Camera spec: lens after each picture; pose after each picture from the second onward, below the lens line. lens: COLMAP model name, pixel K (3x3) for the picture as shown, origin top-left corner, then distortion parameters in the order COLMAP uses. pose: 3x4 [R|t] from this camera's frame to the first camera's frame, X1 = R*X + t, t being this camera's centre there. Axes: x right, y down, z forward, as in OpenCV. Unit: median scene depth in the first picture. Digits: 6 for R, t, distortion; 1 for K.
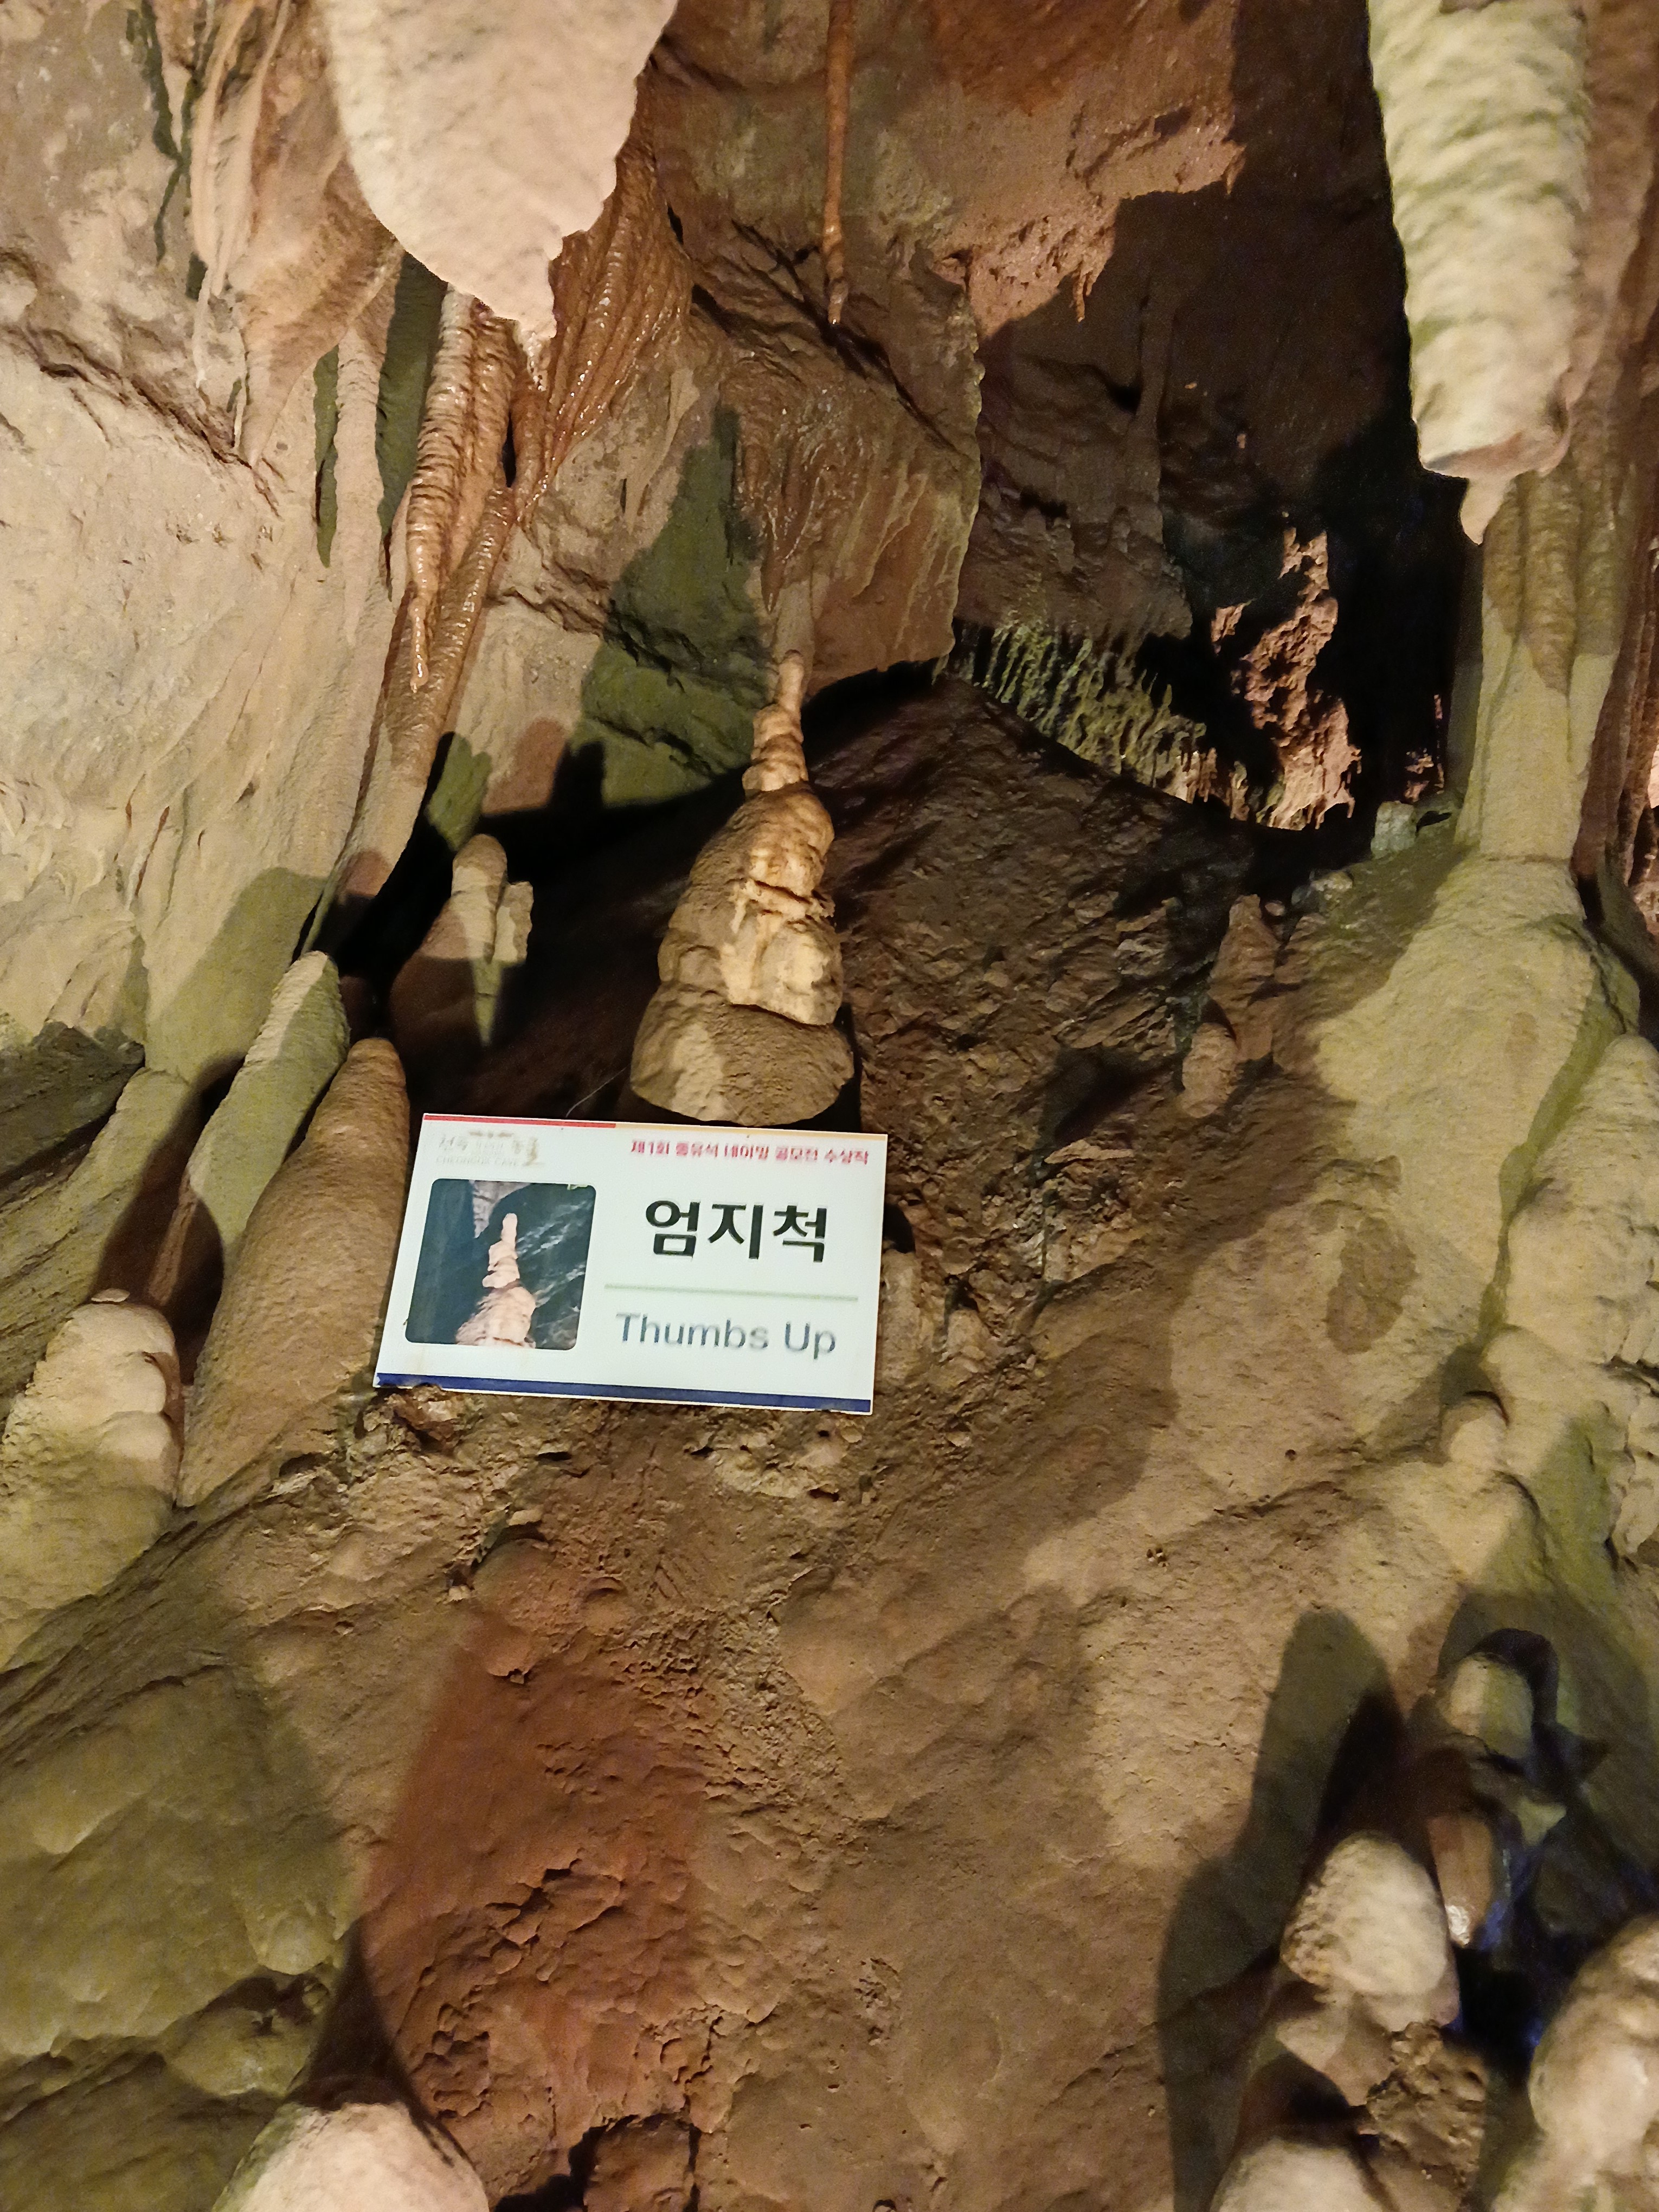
lens RADIAL K [[1711.4, 0, 829.5], [0, 1711.4, 1106.0], [0, 0, 1]] dist [0.103741, -0.215371]
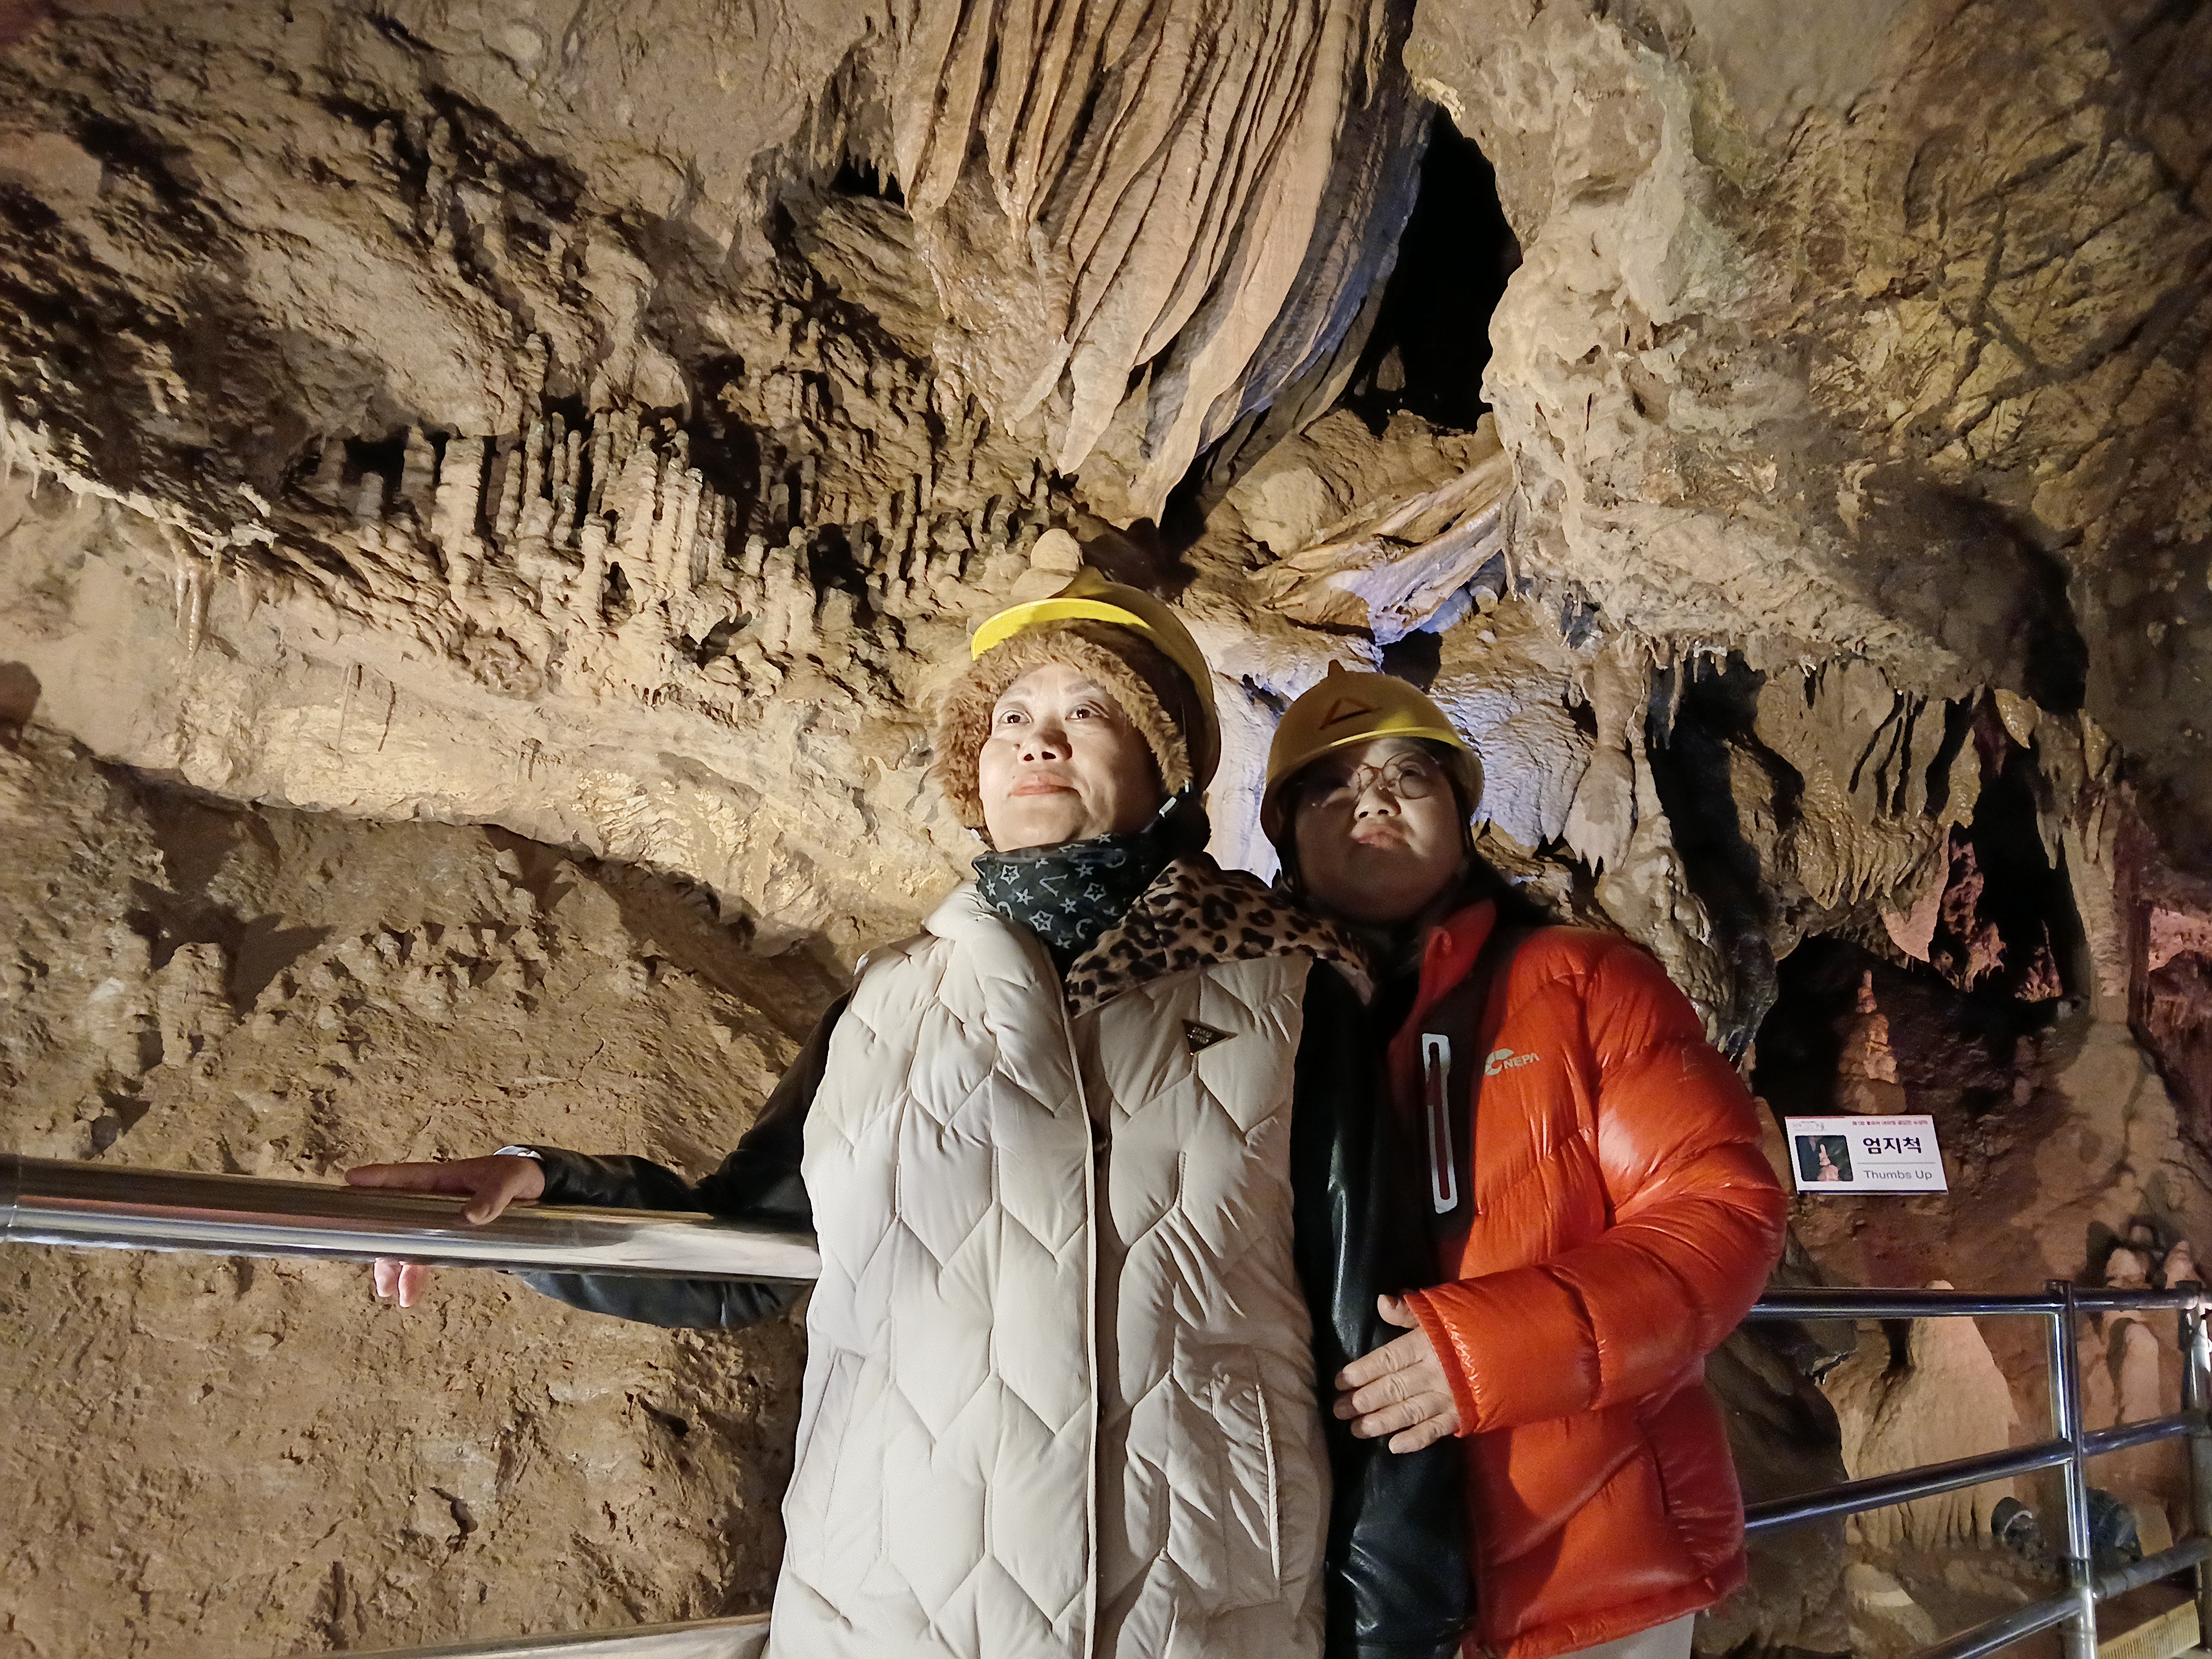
lens RADIAL K [[1711.4, 0, 1101.9], [0, 1711.4, 836.9], [0, 0, 1]] dist [0.103741, -0.215371]
pose [[0.991170, -0.073872, -0.110113, -1.180539], [0.050590, 0.978298, -0.200931, 0.084319], [0.122566, 0.193586, 0.973397, -2.651361]]
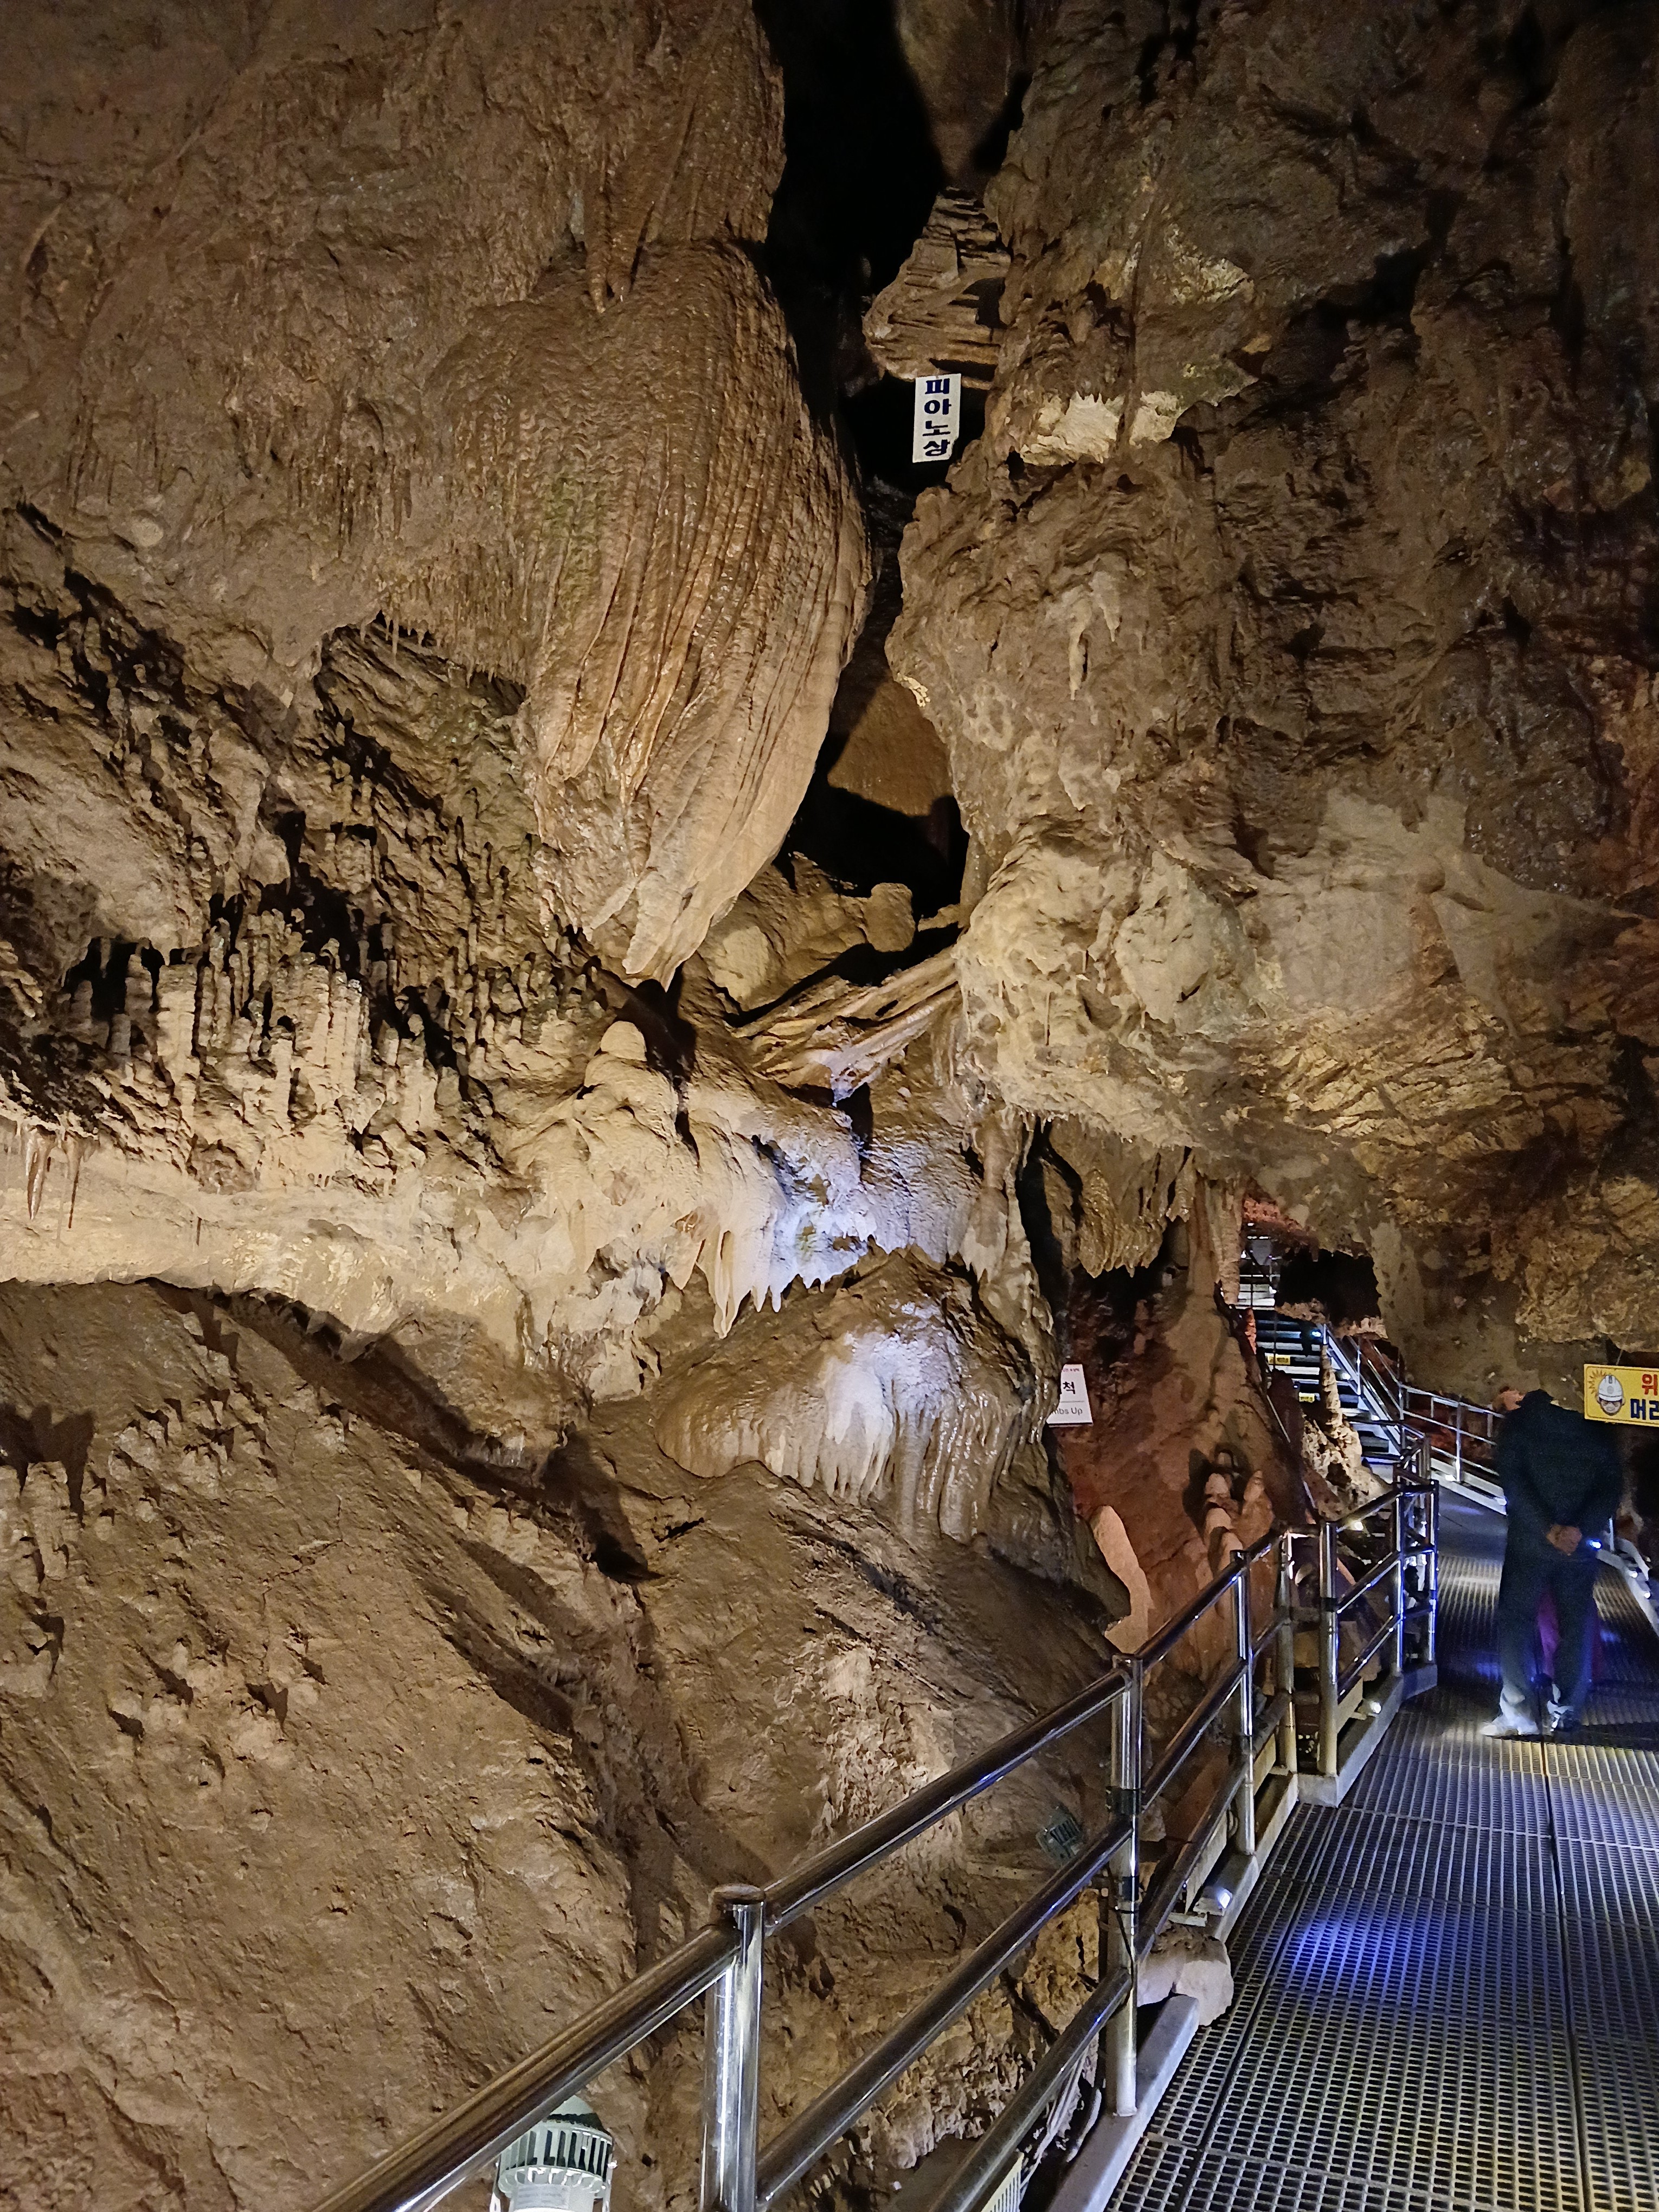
lens RADIAL K [[1711.4, 0, 829.5], [0, 1711.4, 1106.0], [0, 0, 1]] dist [0.103741, -0.215371]
pose [[0.958507, -0.037993, 0.282525, -1.877315], [0.061621, 0.995261, -0.075222, -0.366473], [-0.278328, 0.089510, 0.956306, -3.238613]]
